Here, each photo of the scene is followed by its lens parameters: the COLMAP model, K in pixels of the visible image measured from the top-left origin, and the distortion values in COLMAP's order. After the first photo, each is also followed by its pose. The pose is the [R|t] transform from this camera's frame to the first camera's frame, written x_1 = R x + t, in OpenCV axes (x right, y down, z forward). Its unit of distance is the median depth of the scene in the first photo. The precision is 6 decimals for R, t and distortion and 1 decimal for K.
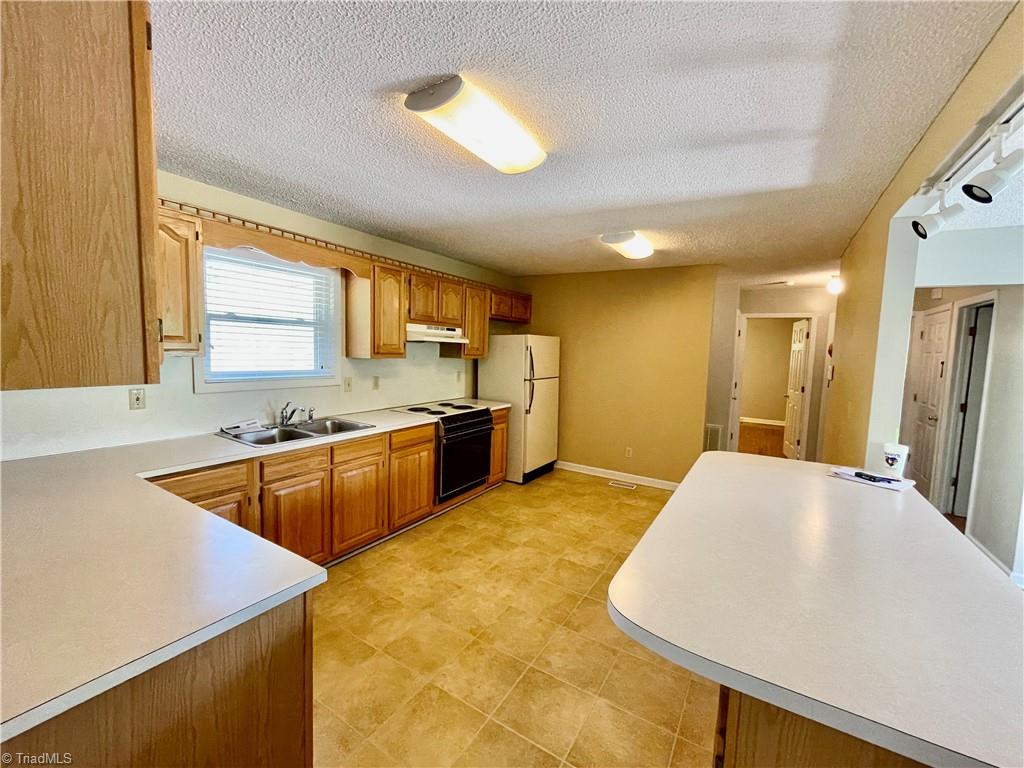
lens RADIAL K [[419.2, 0, 517.1], [0, 419.2, 385.1], [0, 0, 1]] dist [-0.000242, 0.000571]
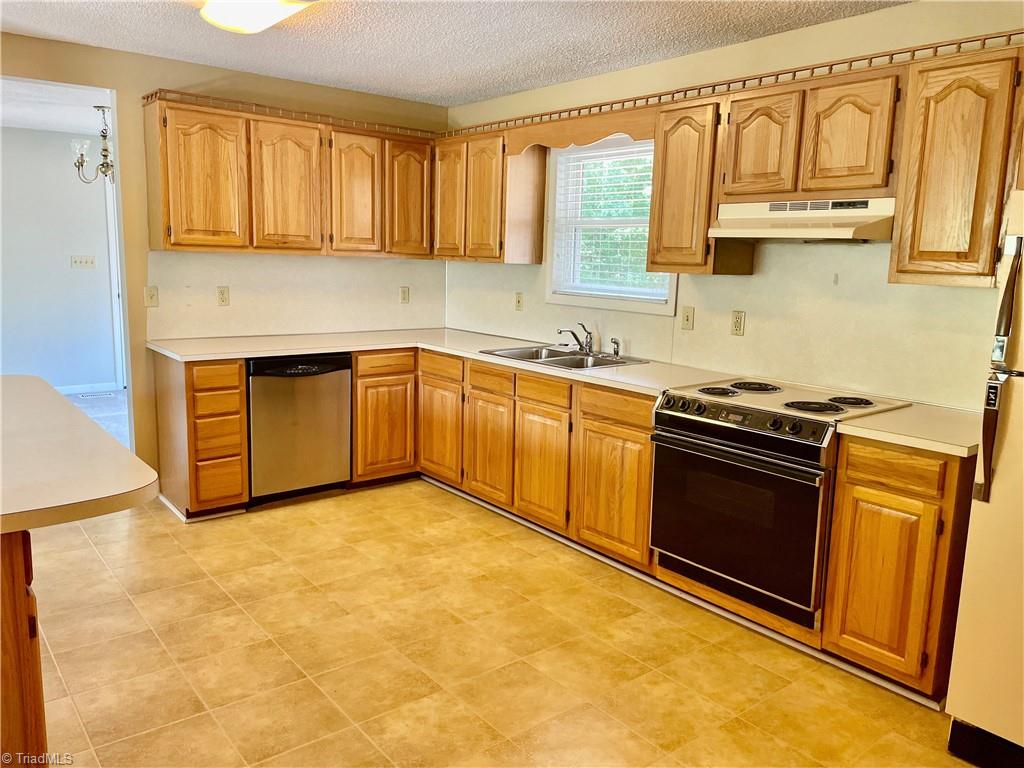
lens RADIAL K [[776.1, 0, 513.5], [0, 776.1, 380.6], [0, 0, 1]] dist [0.066044, -0.072536]
pose [[-0.344569, 0.102103, -0.933192, 0.781707], [-0.127576, 0.979753, 0.154303, -0.056885], [0.930052, 0.172221, -0.324566, 1.198897]]
